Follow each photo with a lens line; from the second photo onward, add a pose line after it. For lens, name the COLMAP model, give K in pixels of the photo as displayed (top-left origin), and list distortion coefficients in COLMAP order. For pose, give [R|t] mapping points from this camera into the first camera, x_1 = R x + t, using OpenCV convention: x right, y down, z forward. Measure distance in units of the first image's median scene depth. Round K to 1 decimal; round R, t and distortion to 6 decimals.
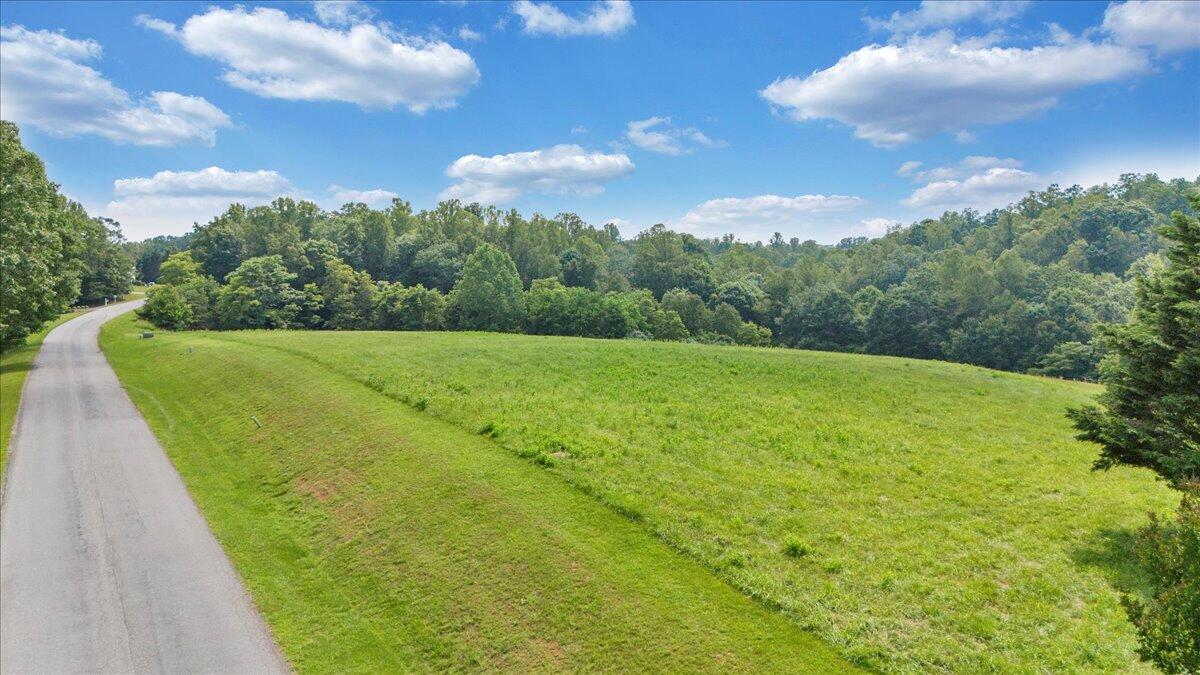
lens RADIAL K [[880.2, 0, 597.9], [0, 880.2, 340.8], [0, 0, 1]] dist [0.073933, -0.090799]
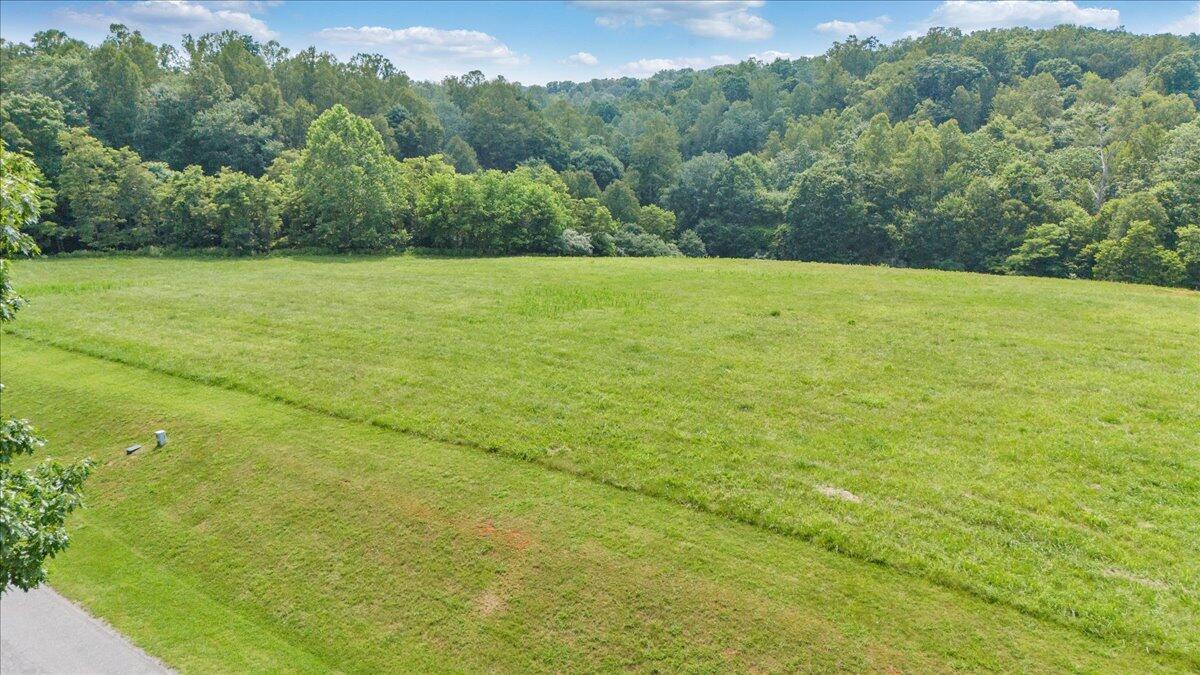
lens RADIAL K [[880.2, 0, 597.9], [0, 880.2, 340.8], [0, 0, 1]] dist [0.073933, -0.090799]
pose [[0.923949, -0.093654, 0.370874, -0.201967], [0.027299, 0.983236, 0.180280, -0.048678], [-0.381540, -0.156445, 0.911017, 0.271489]]
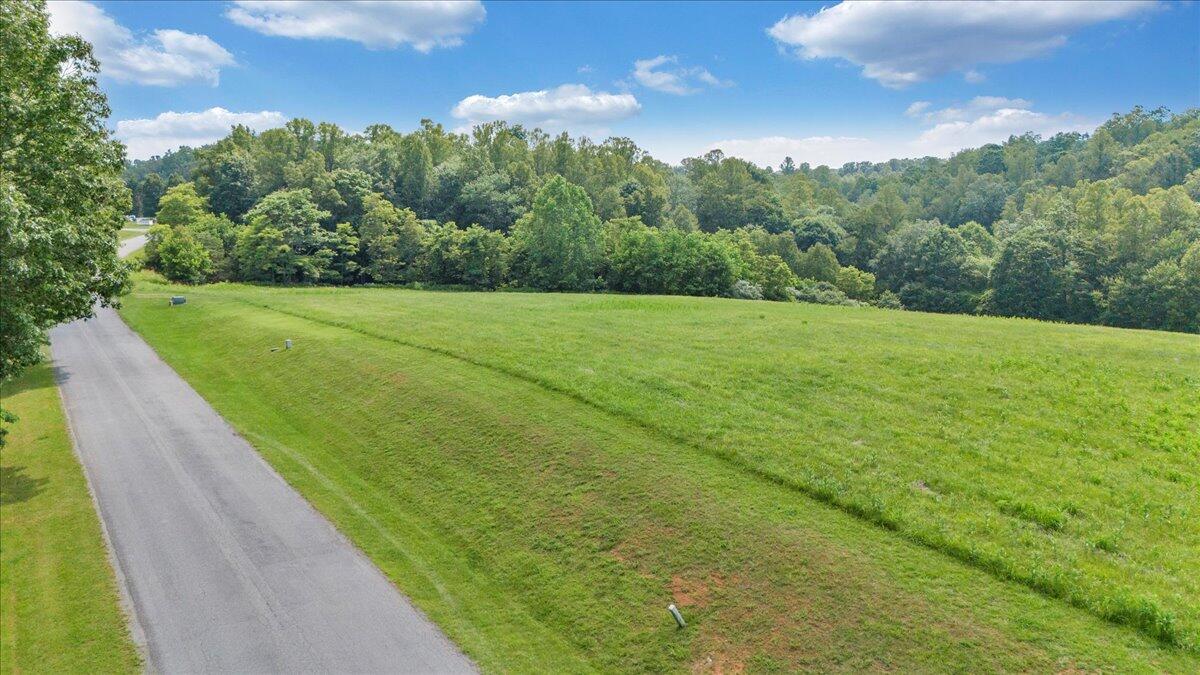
lens RADIAL K [[880.2, 0, 597.9], [0, 880.2, 340.8], [0, 0, 1]] dist [0.073933, -0.090799]
pose [[0.999177, -0.006305, 0.040070, -0.118149], [0.002879, 0.996379, 0.084975, -0.024137], [-0.040461, -0.084790, 0.995577, 0.147069]]
